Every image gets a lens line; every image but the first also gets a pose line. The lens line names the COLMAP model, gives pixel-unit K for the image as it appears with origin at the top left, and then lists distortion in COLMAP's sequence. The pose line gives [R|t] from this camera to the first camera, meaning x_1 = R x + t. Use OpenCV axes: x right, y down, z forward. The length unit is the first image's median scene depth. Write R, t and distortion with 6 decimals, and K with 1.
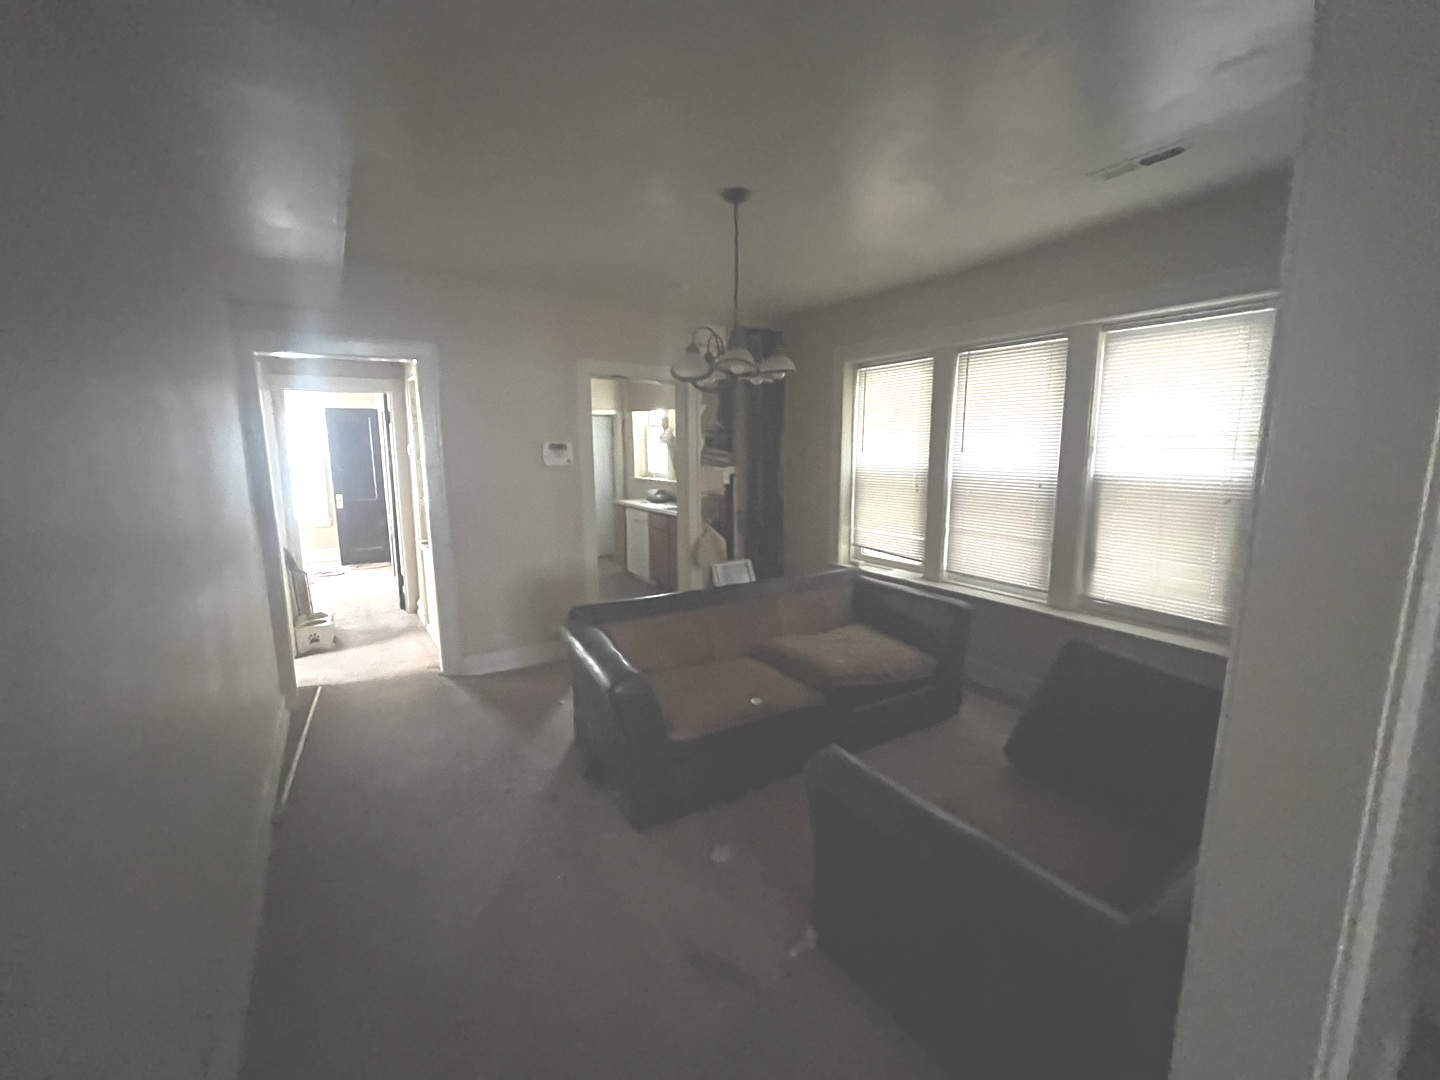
lens RADIAL K [[581.4, 0, 720.0], [0, 581.4, 540.0], [0, 0, 1]] dist [-0.000364, -0.000210]
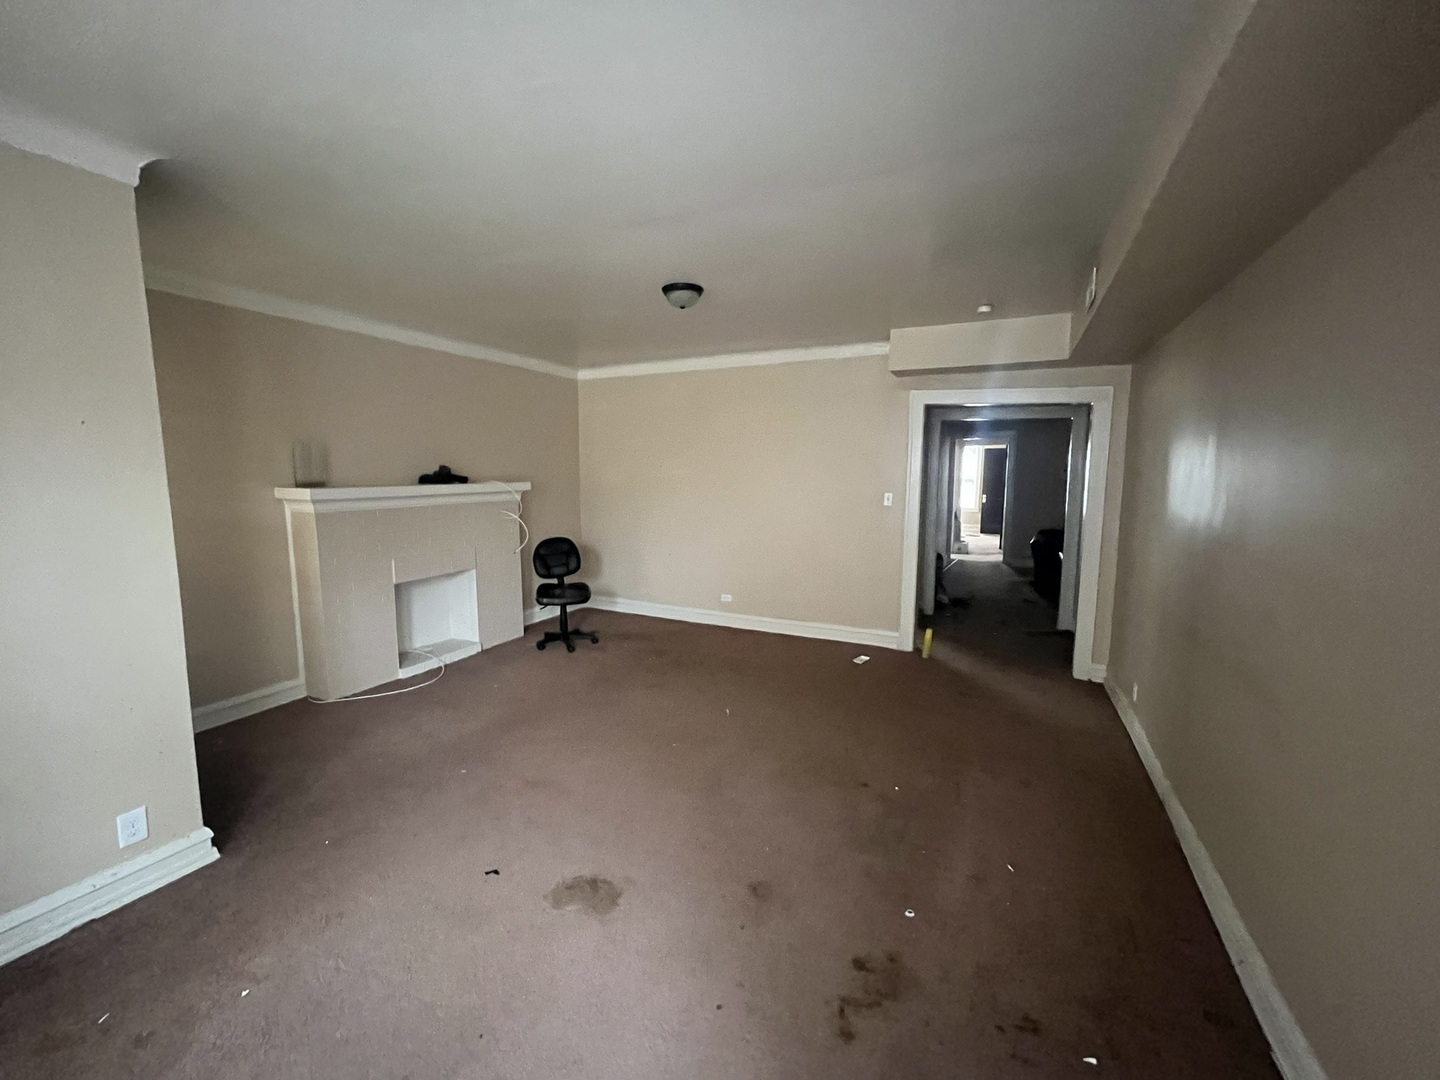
lens RADIAL K [[581.4, 0, 720.0], [0, 581.4, 540.0], [0, 0, 1]] dist [-0.000364, -0.000210]
pose [[0.511517, 0.105784, -0.852737, 0.494644], [-0.130982, 0.990395, 0.044291, 0.093080], [0.849232, 0.089038, 0.520459, -0.644411]]
